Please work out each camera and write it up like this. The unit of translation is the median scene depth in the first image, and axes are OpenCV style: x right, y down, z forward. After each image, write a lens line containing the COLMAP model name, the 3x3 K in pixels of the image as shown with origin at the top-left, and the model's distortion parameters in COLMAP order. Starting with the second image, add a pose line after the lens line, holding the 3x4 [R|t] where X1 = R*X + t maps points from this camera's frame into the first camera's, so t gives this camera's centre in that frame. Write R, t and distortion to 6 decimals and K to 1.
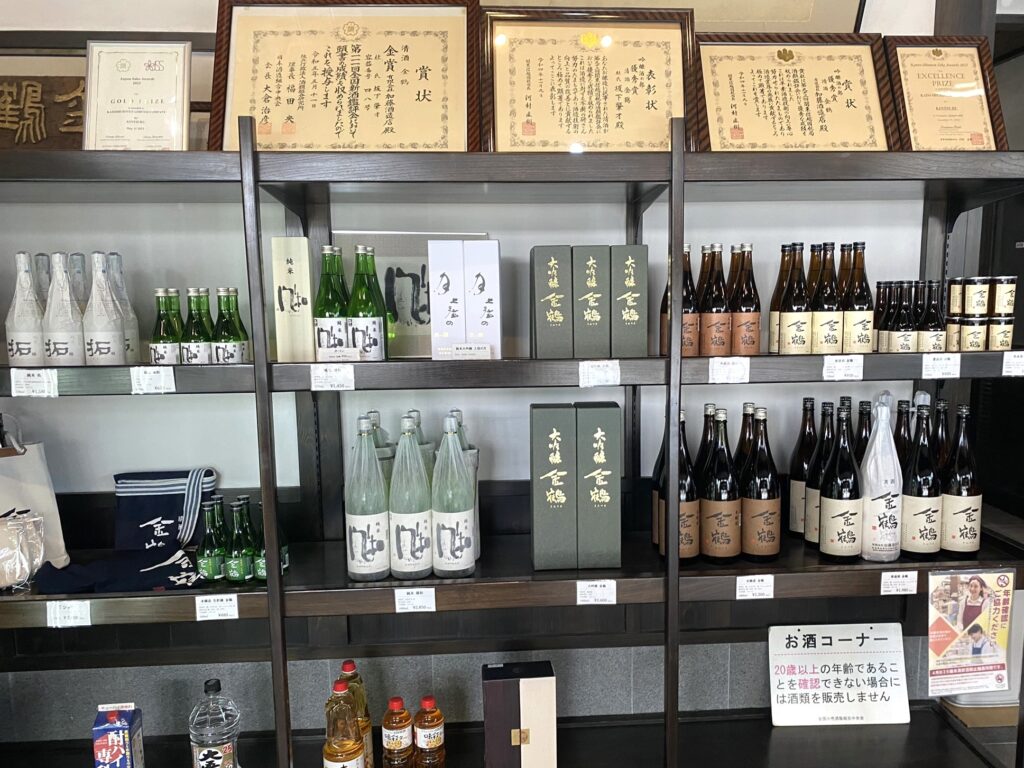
lens RADIAL K [[860.0, 0, 512.0], [0, 860.0, 384.0], [0, 0, 1]] dist [-0.006150, -0.004044]
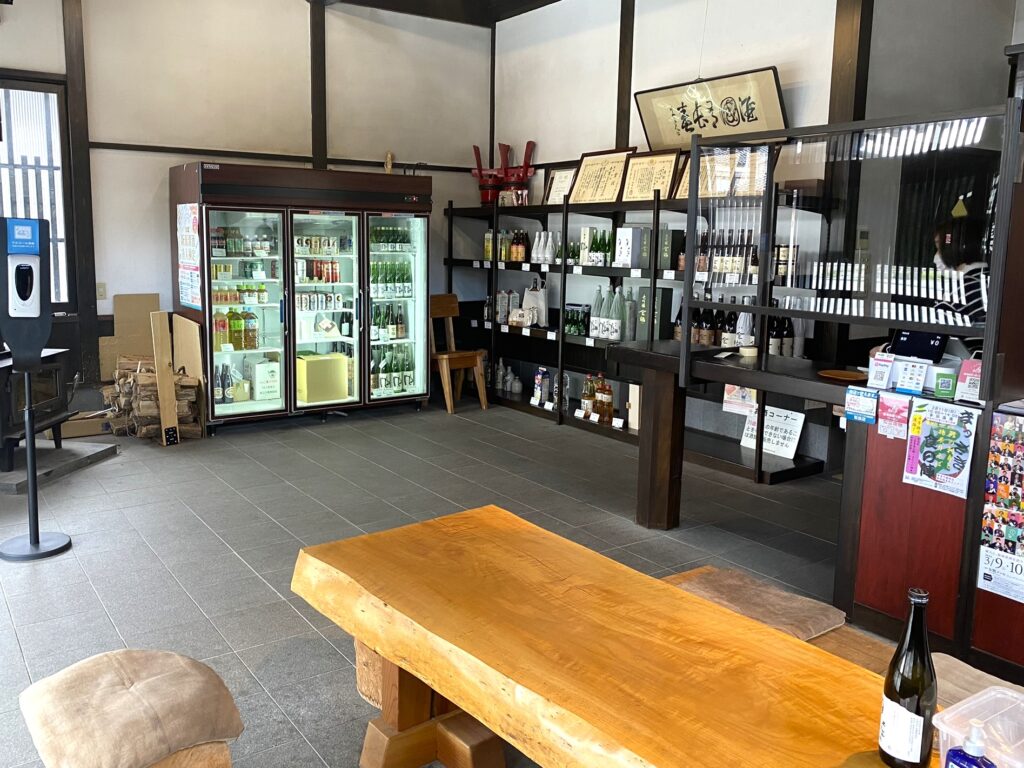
lens RADIAL K [[860.0, 0, 512.0], [0, 860.0, 384.0], [0, 0, 1]] dist [-0.006150, -0.004044]
pose [[0.508328, 0.148428, -0.848276, 2.186558], [-0.131691, 0.986847, 0.093759, 0.130266], [0.851034, 0.064050, 0.521189, -0.788783]]
